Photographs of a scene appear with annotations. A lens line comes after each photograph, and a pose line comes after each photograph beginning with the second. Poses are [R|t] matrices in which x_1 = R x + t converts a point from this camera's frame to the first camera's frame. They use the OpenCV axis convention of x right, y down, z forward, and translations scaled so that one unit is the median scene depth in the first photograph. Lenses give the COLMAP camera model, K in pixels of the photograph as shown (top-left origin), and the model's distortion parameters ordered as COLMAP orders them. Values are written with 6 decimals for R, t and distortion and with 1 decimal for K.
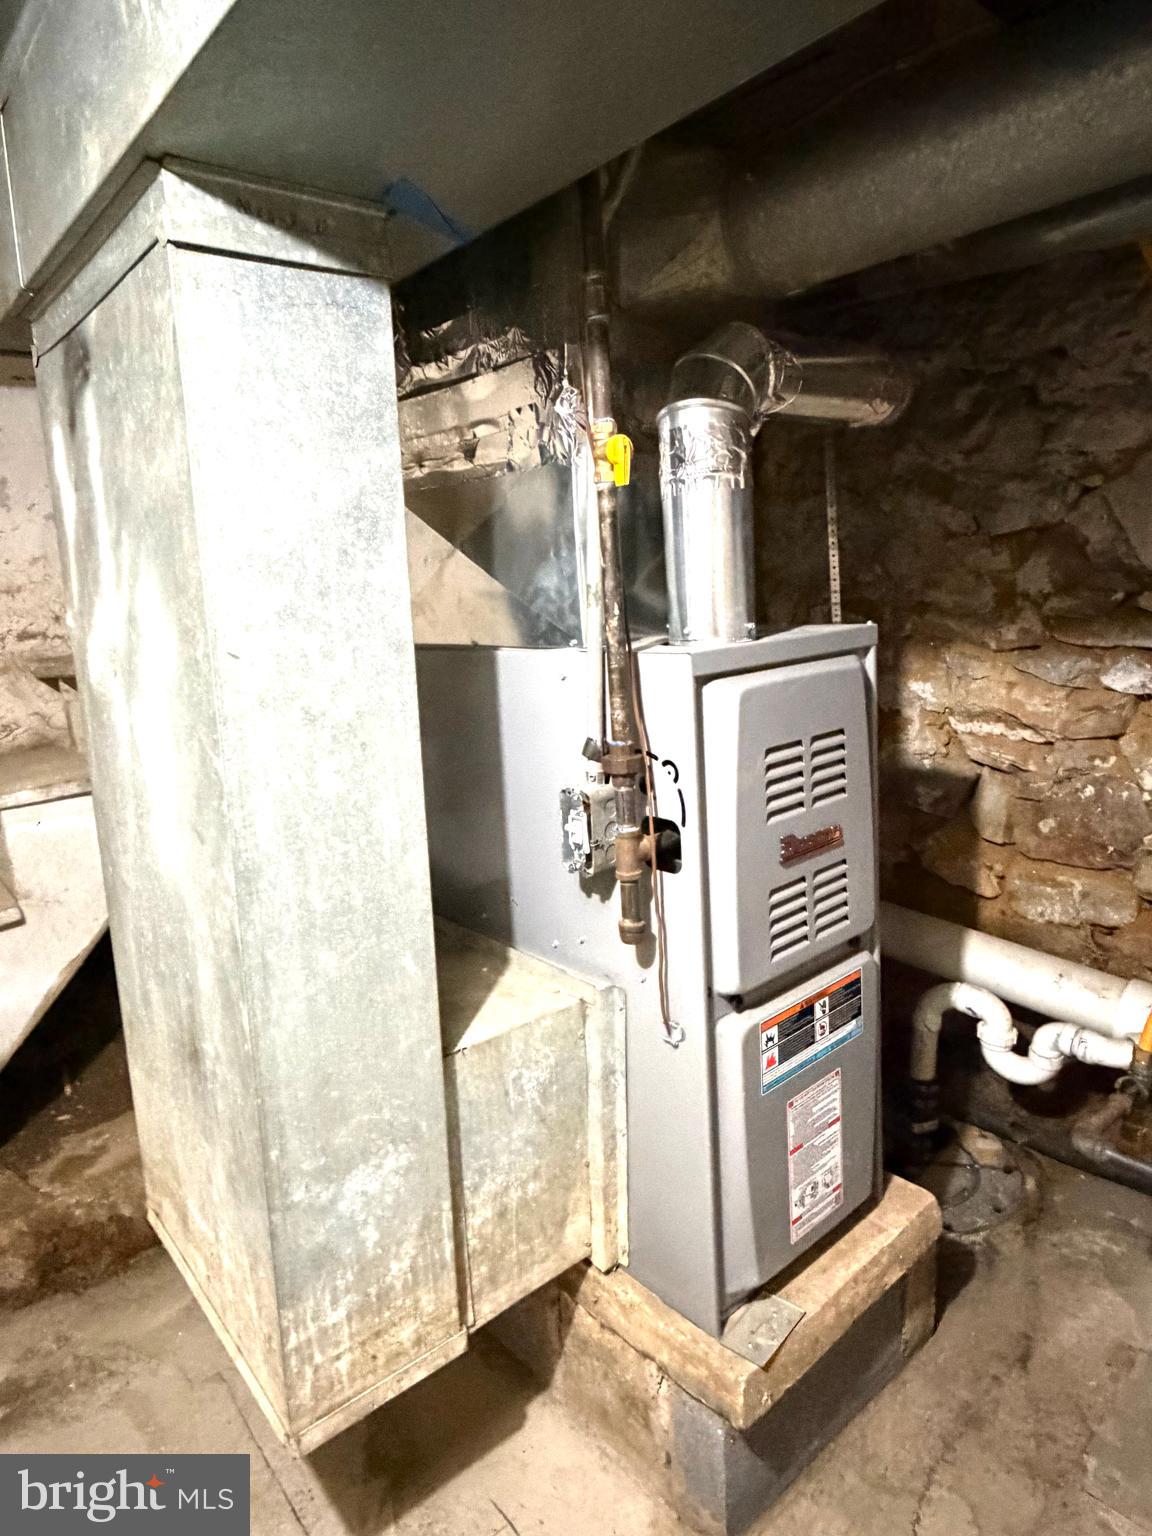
lens RADIAL K [[929.7, 0, 574.6], [0, 929.7, 757.2], [0, 0, 1]] dist [-0.001867, 0.001432]
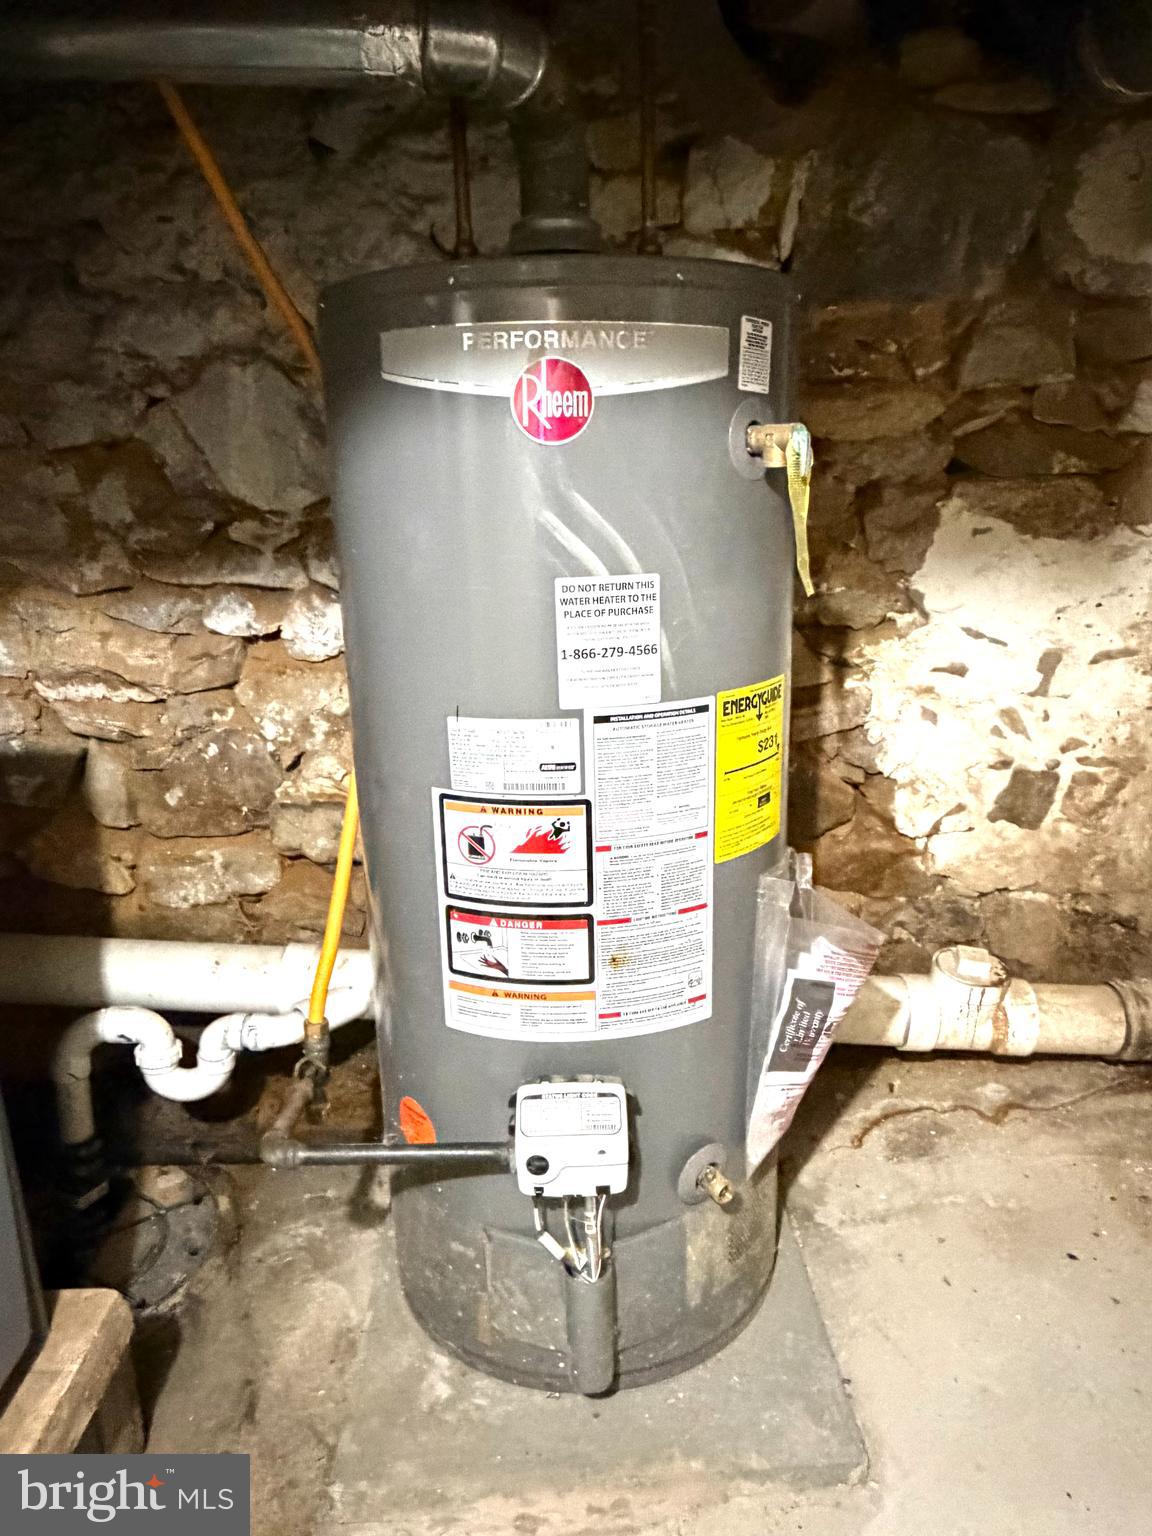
lens RADIAL K [[1044.1, 0, 576.5], [0, 1044.1, 757.7], [0, 0, 1]] dist [-0.001859, 0.005780]
pose [[0.652752, -0.152796, 0.742003, 0.062324], [0.129146, 0.987556, 0.089749, -0.000721], [-0.746482, 0.037243, 0.664362, 0.123146]]
